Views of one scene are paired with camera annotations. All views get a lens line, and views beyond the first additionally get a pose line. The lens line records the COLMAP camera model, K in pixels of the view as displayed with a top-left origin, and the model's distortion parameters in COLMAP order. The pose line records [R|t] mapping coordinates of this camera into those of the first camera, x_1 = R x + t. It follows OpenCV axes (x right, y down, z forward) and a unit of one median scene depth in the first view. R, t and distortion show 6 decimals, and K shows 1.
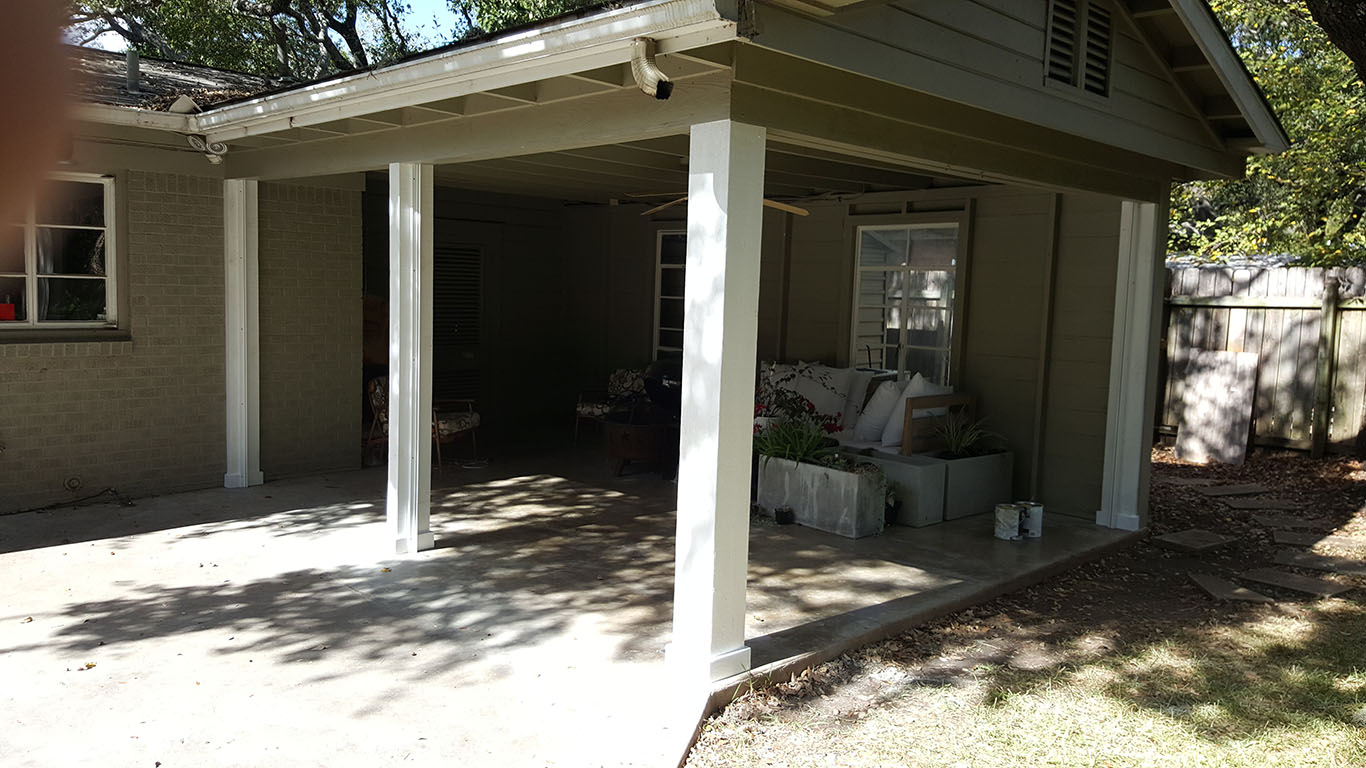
lens RADIAL K [[1030.3, 0, 683.0], [0, 1030.3, 384.0], [0, 0, 1]] dist [0.149363, -0.232432]
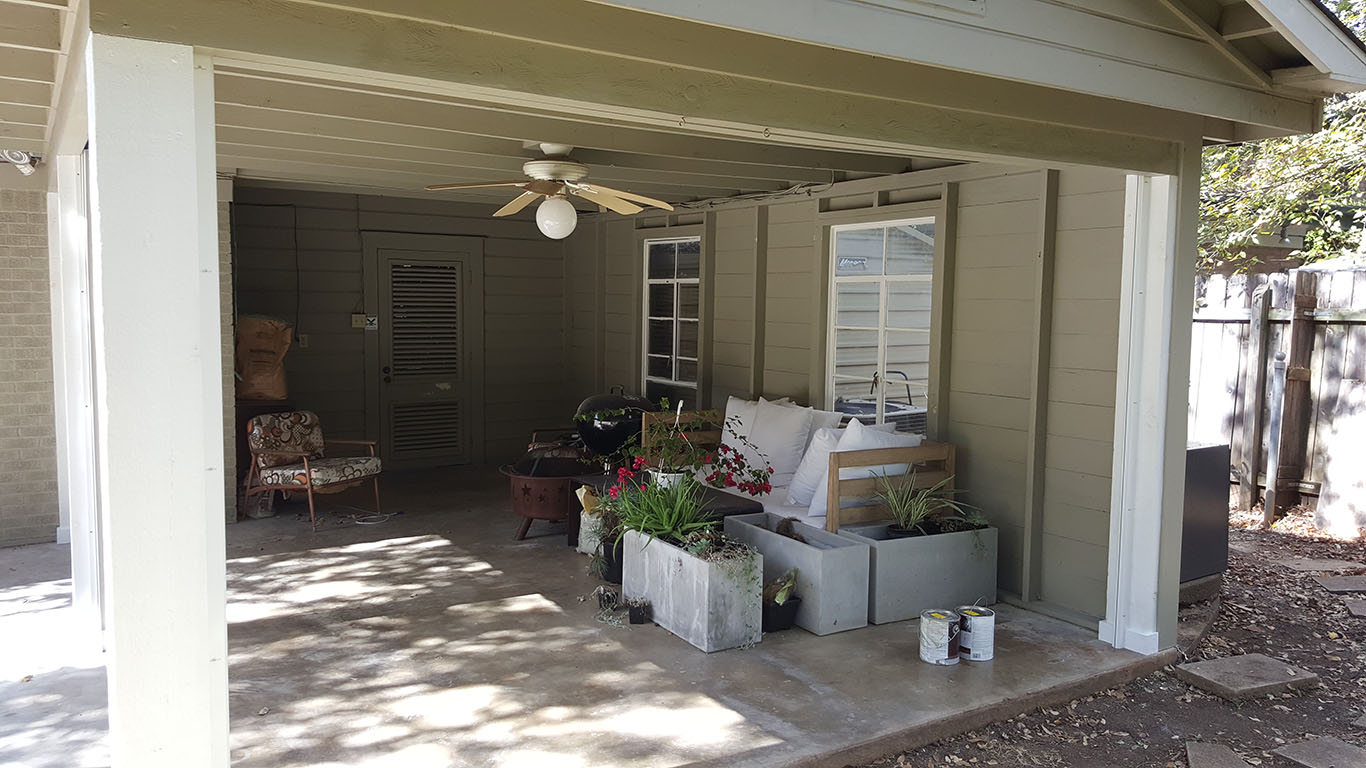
lens RADIAL K [[1030.3, 0, 683.0], [0, 1030.3, 384.0], [0, 0, 1]] dist [0.149363, -0.232432]
pose [[0.978082, 0.000952, -0.208216, 0.281198], [-0.005050, 0.999804, -0.019152, -0.021906], [0.208157, 0.019783, 0.977895, 0.269688]]
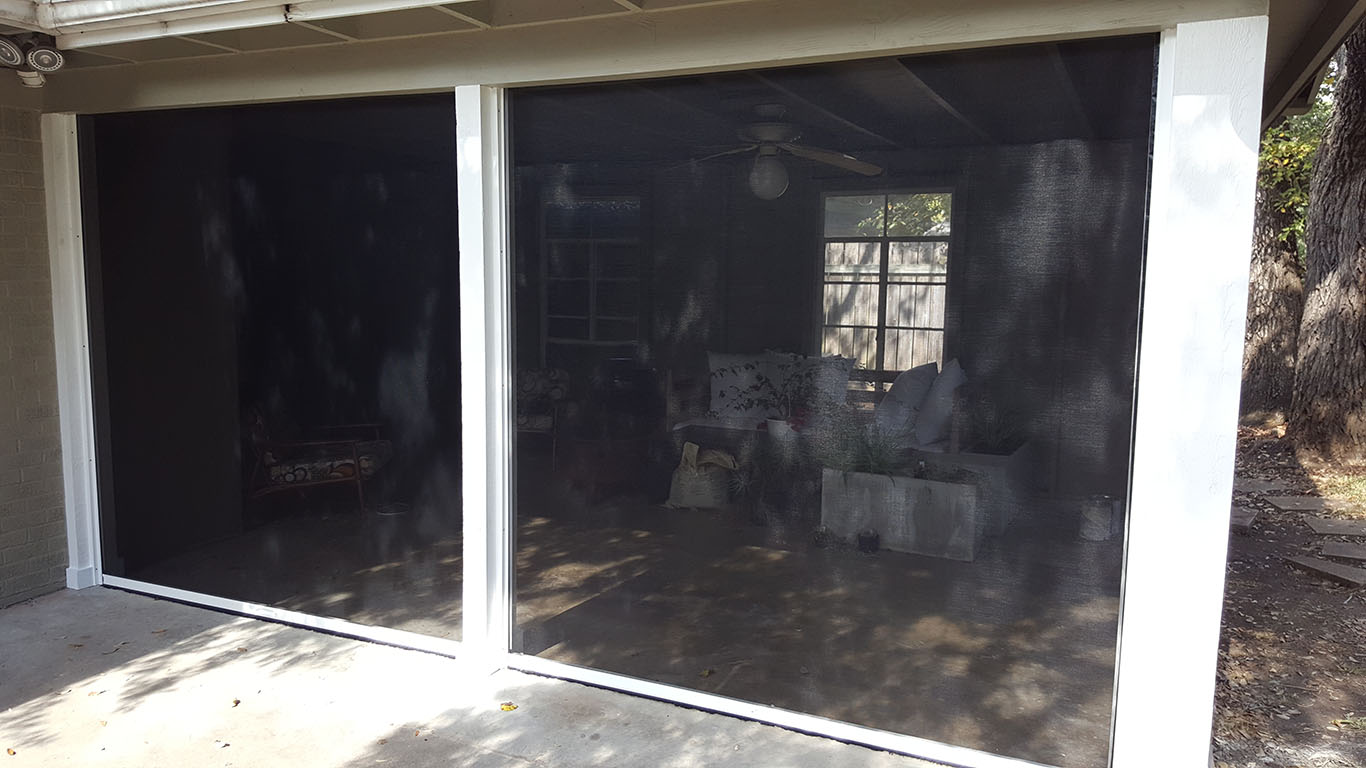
lens RADIAL K [[1025.5, 0, 659.5], [0, 1025.5, 385.5], [0, 0, 1]] dist [0.032216, 0.000992]
pose [[0.938785, -0.061981, 0.338881, -0.325489], [0.054424, 0.998012, 0.031766, -0.031000], [-0.340176, -0.011378, 0.940293, 0.293640]]
